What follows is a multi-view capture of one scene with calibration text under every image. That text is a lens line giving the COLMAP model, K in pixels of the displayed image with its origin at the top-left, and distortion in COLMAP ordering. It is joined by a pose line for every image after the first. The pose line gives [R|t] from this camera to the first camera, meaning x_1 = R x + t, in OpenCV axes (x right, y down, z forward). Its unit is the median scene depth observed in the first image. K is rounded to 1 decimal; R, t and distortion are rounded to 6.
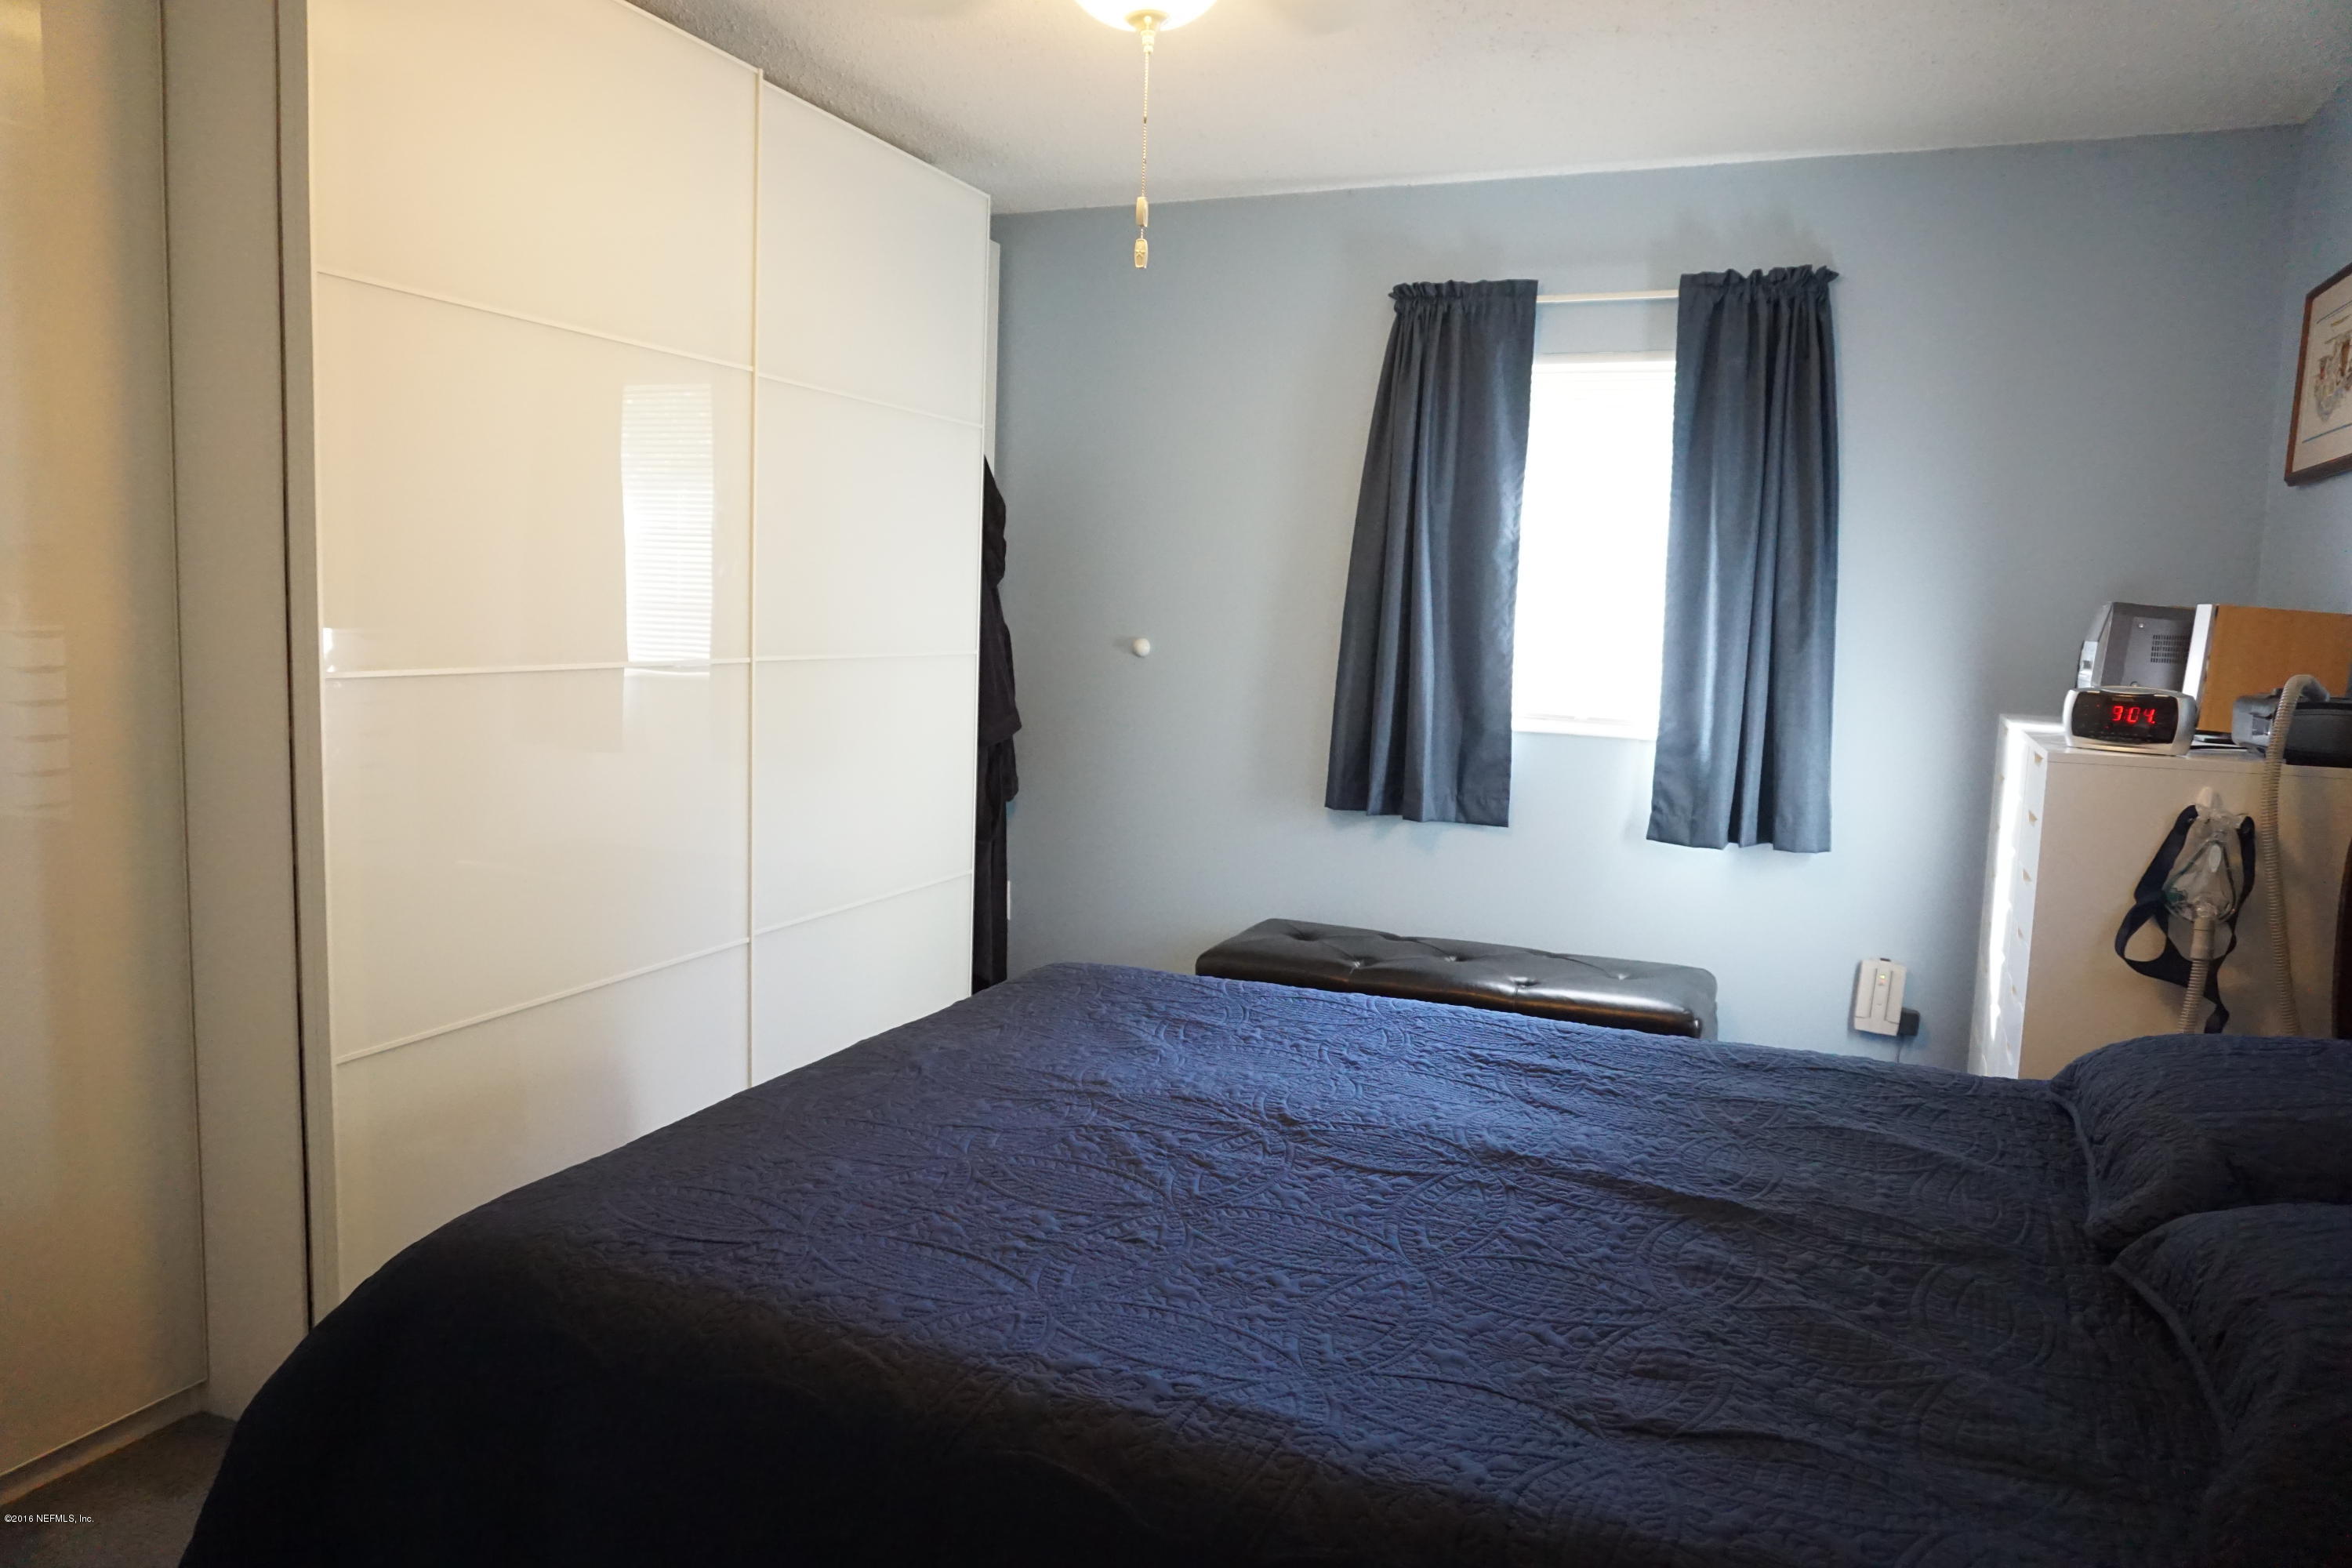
lens RADIAL K [[1567.1, 0, 1182.9], [0, 1567.1, 783.2], [0, 0, 1]] dist [-0.051291, 0.035059]
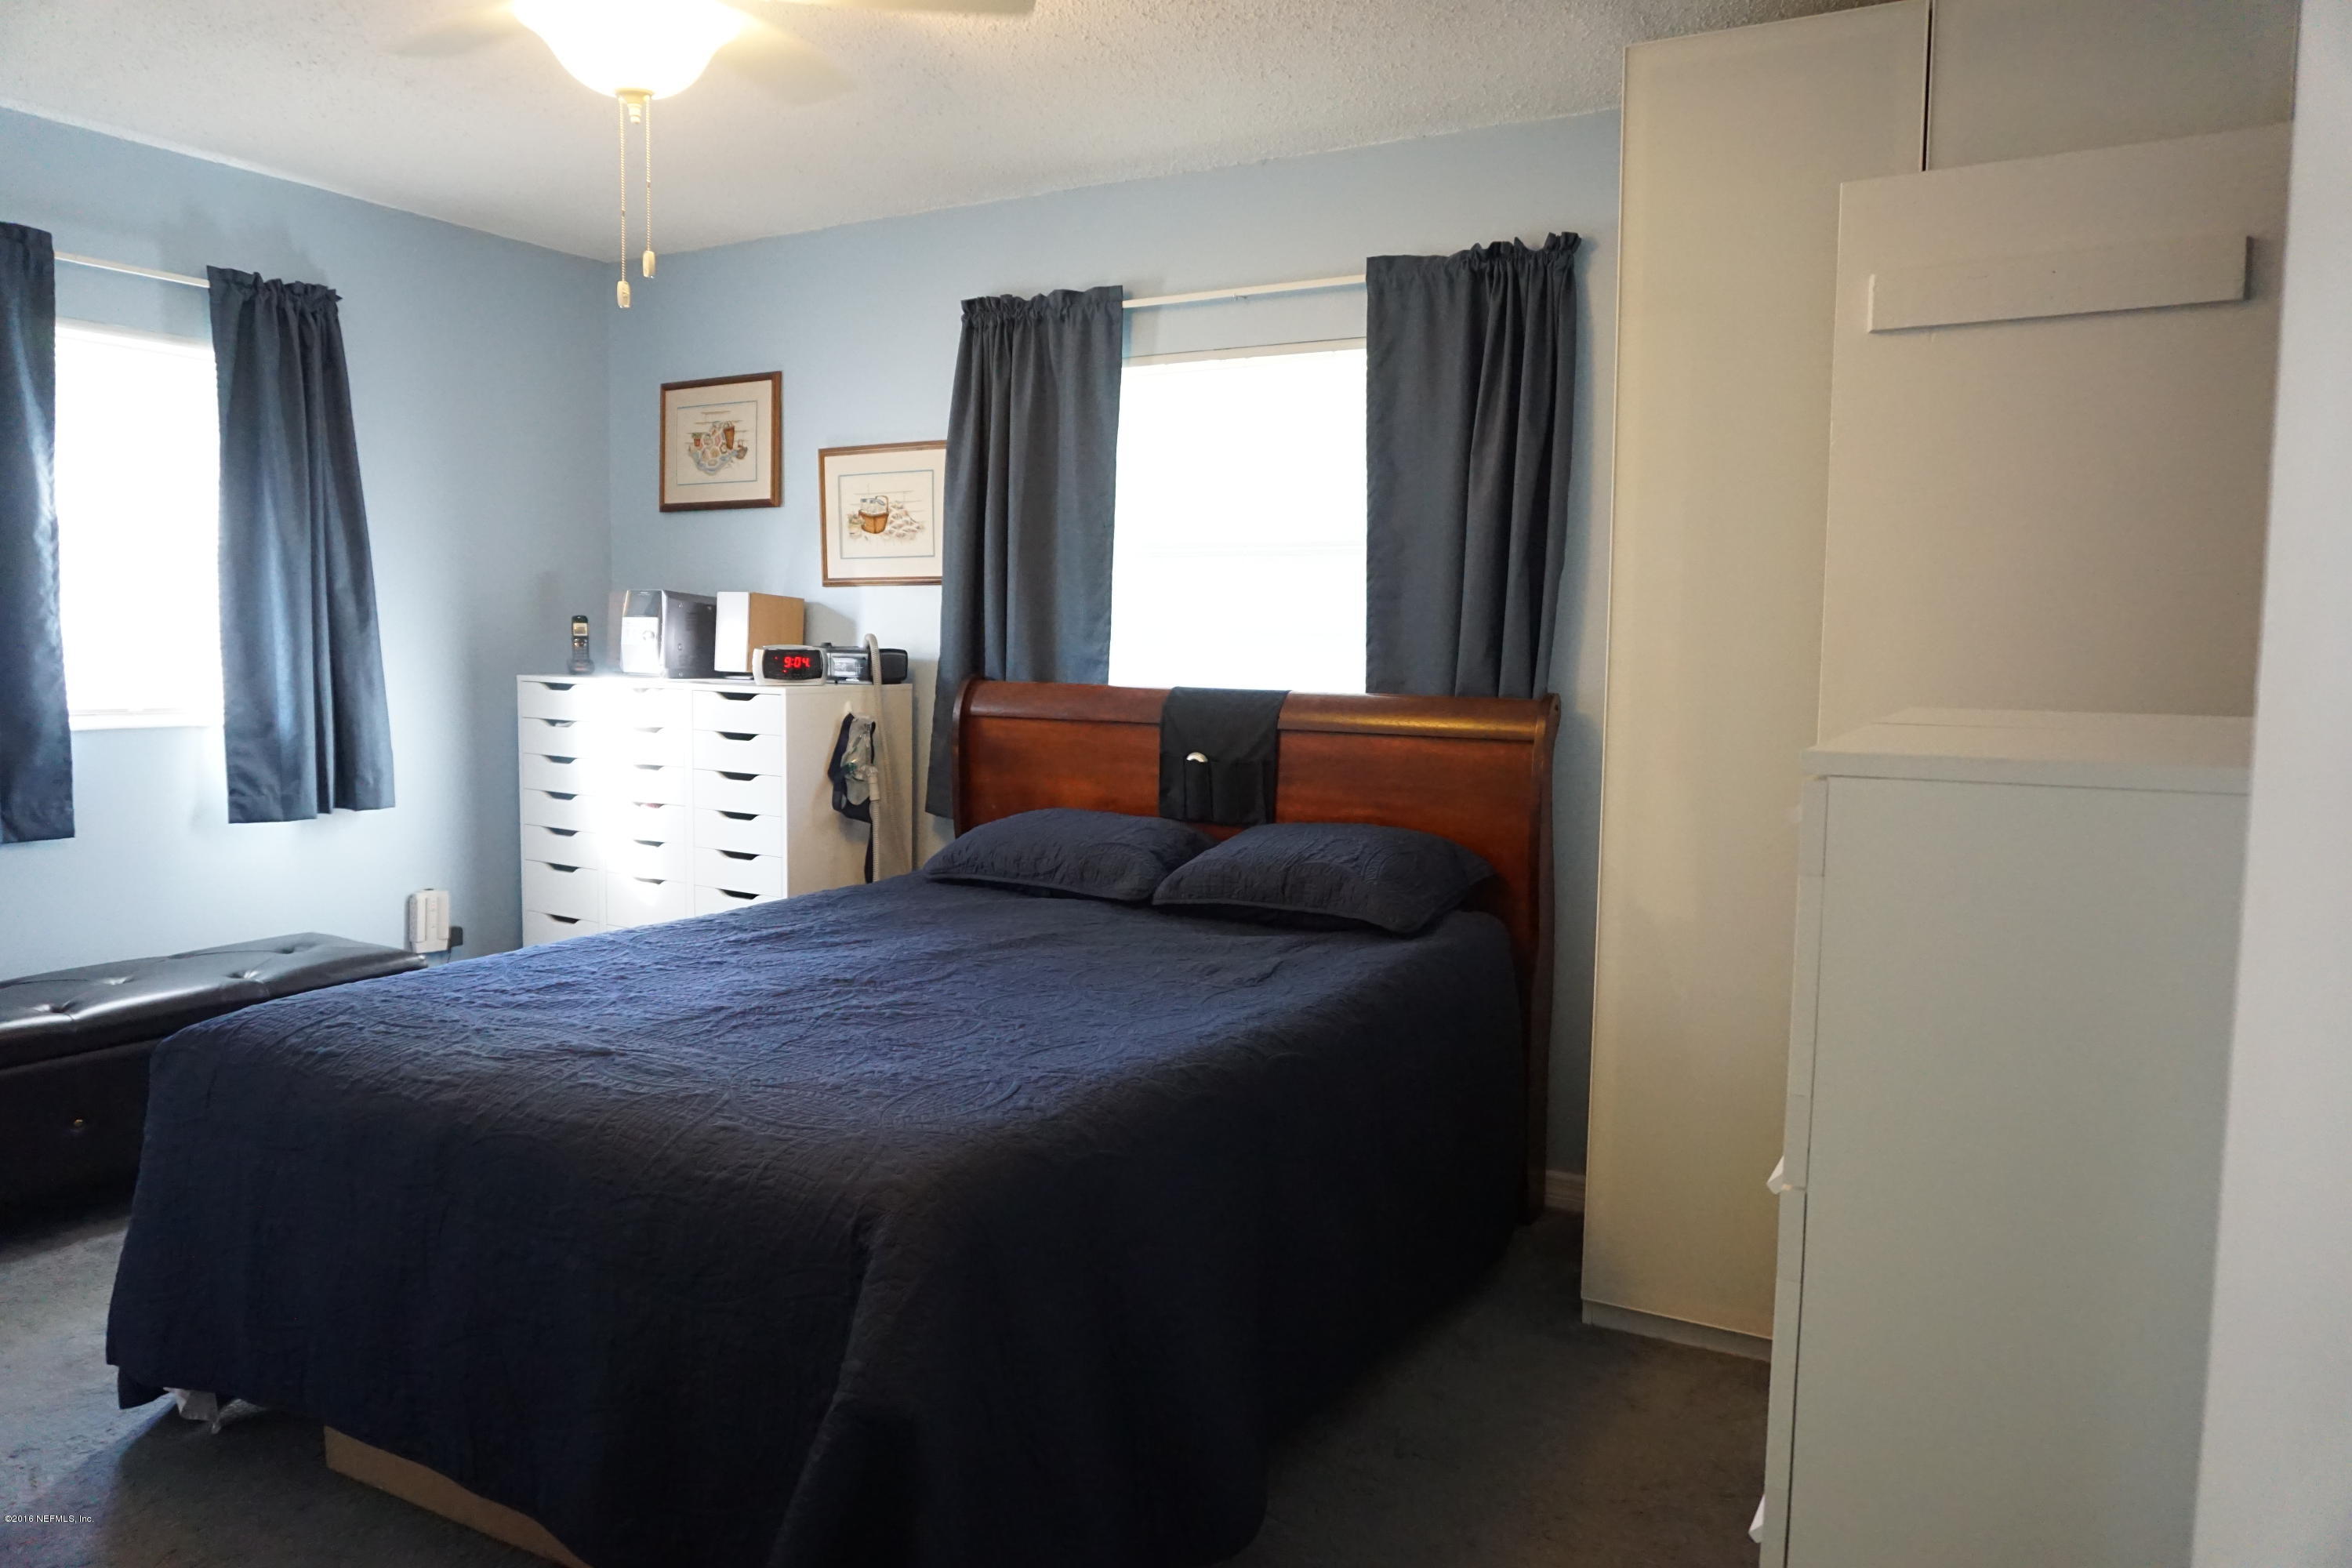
lens RADIAL K [[1567.1, 0, 1186.6], [0, 1567.1, 783.4], [0, 0, 1]] dist [-0.051291, 0.035059]
pose [[0.118729, -0.123100, 0.985266, -0.620881], [0.100569, 0.988673, 0.111406, -0.039248], [-0.987820, 0.085860, 0.129764, 0.258150]]
